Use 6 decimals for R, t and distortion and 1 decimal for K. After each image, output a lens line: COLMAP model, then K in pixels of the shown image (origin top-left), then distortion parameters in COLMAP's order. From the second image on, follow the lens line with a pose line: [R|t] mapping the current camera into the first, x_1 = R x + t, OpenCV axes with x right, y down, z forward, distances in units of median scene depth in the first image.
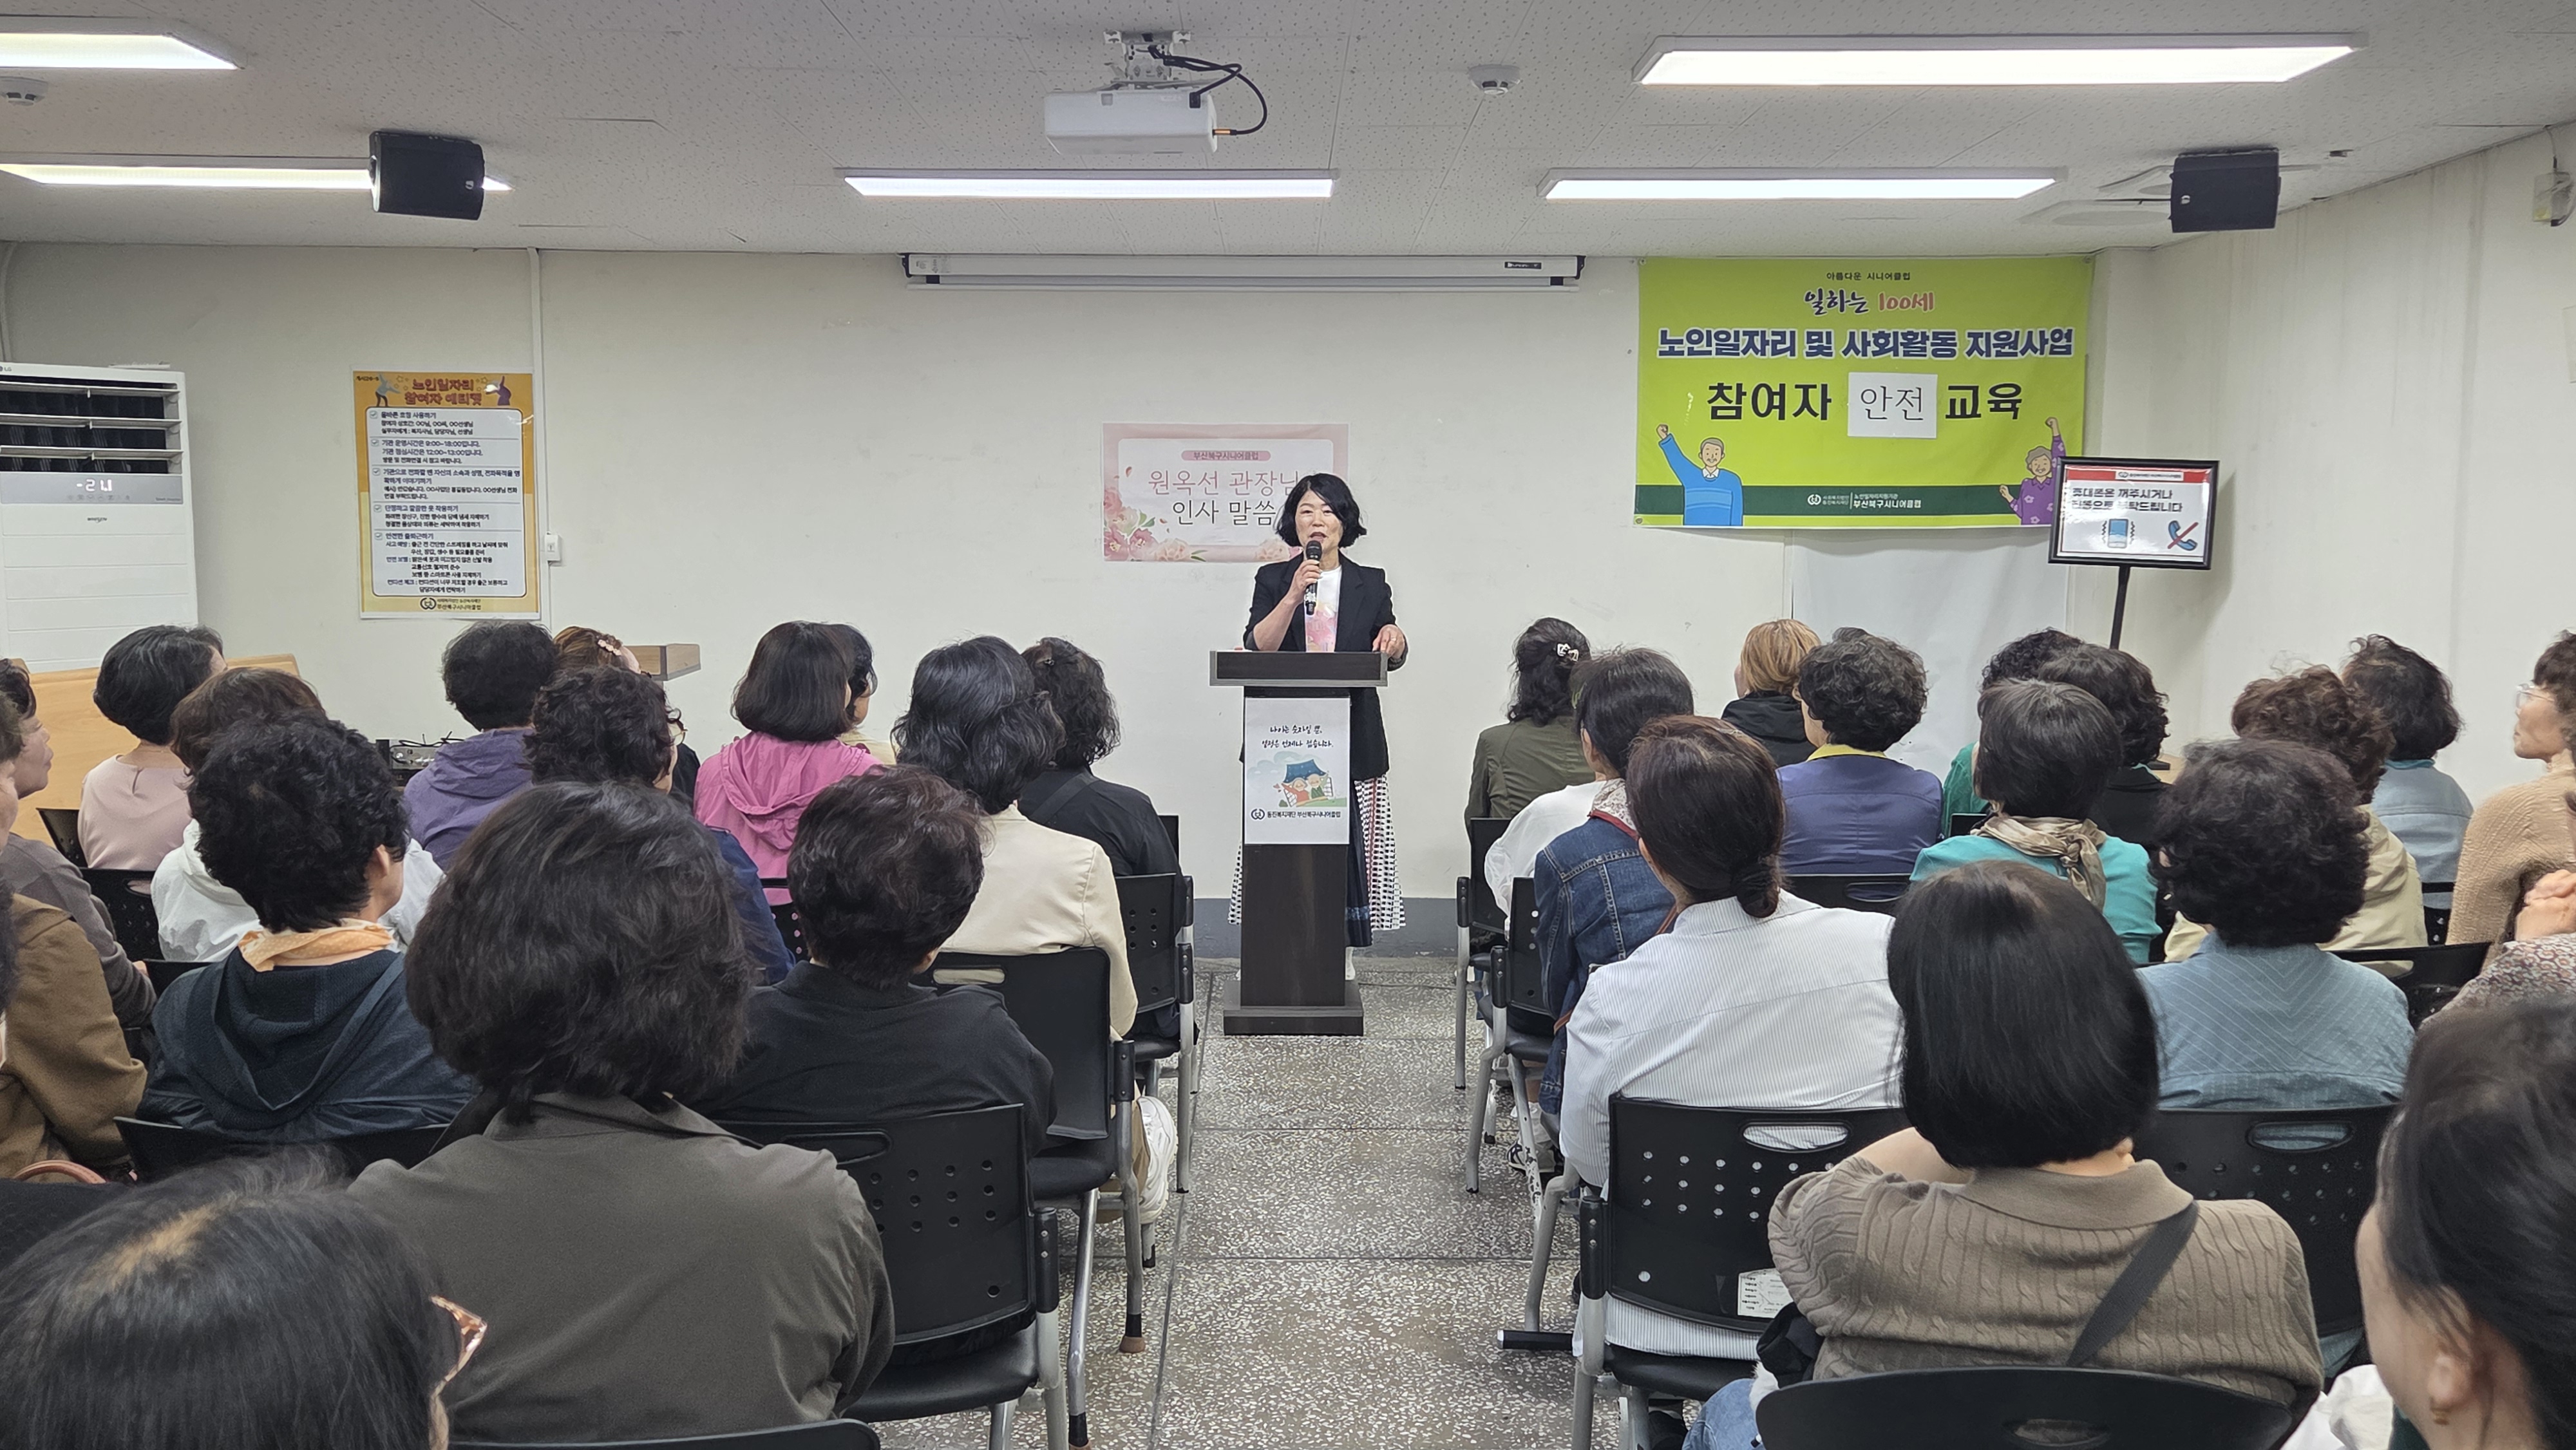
lens RADIAL K [[2171.7, 0, 1308.8], [0, 2171.7, 732.4], [0, 0, 1]] dist [0.088864, -0.095625]
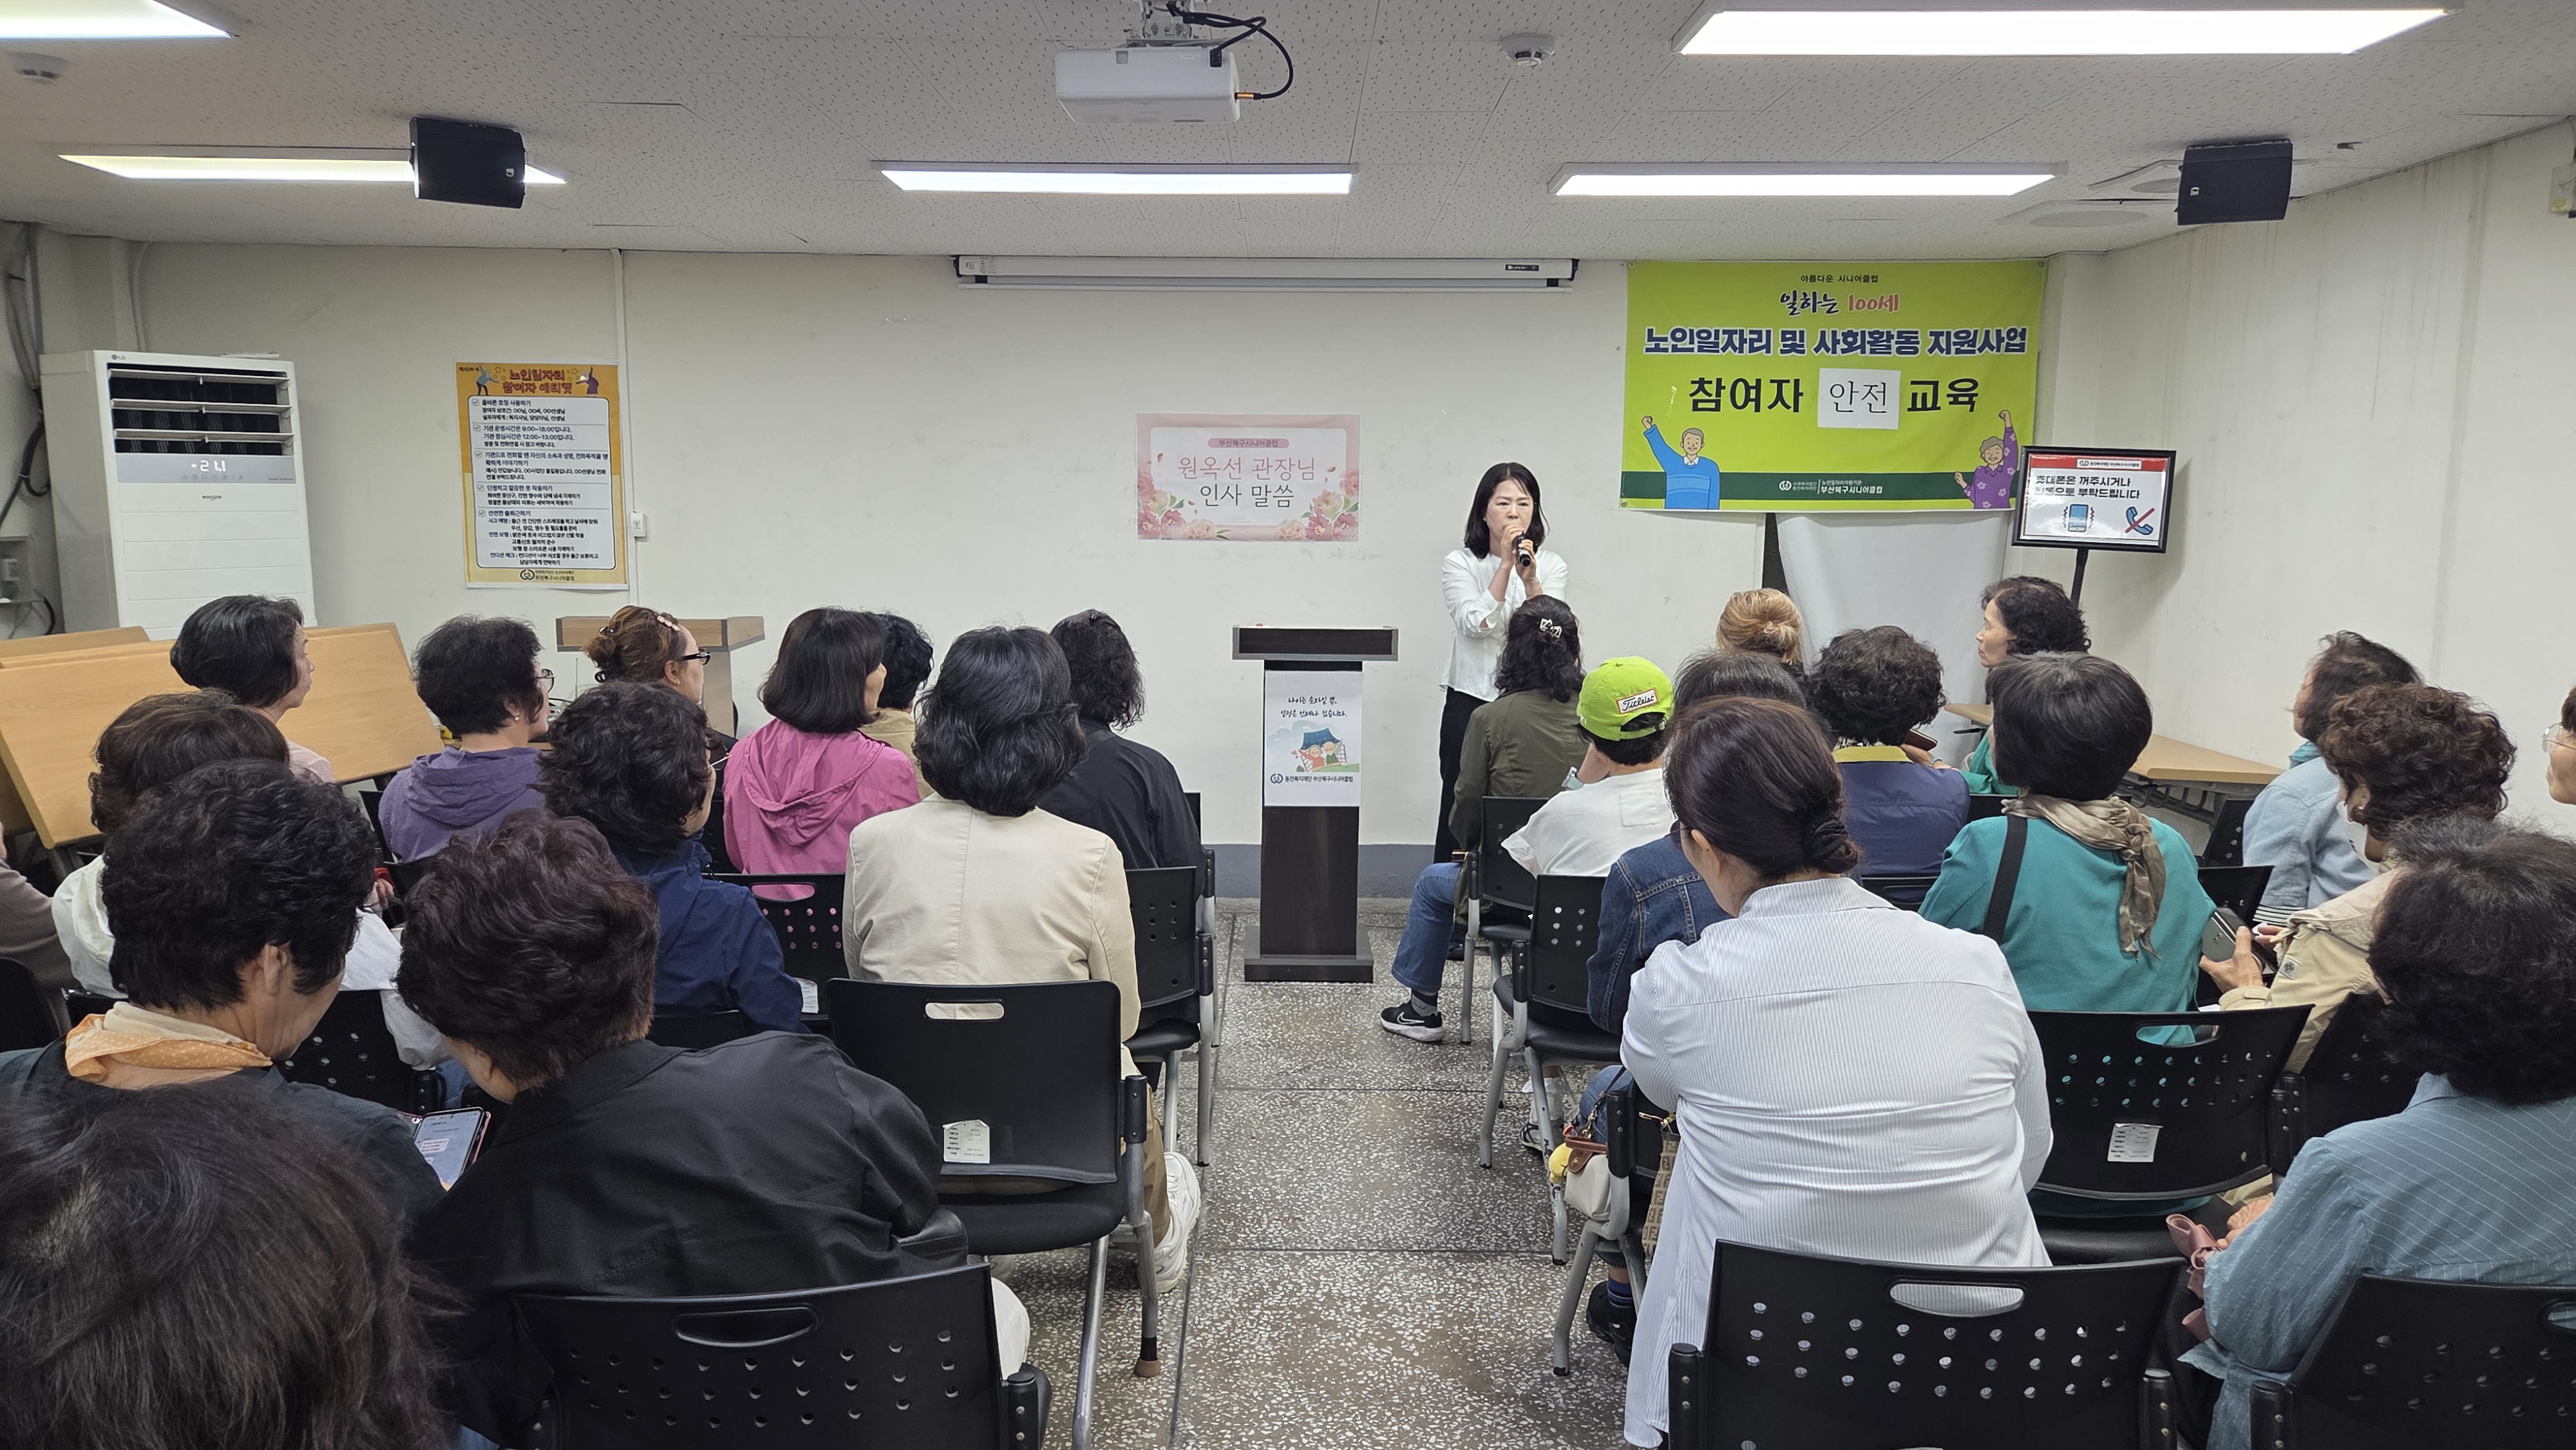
lens RADIAL K [[1706.8, 0, 1301.1], [0, 1706.8, 748.4], [0, 0, 1]] dist [0.073409, -0.065848]
pose [[0.999959, 0.005305, -0.007372, -0.004811], [-0.004932, 0.998754, 0.049653, -0.017977], [0.007627, -0.049614, 0.998739, 0.142303]]
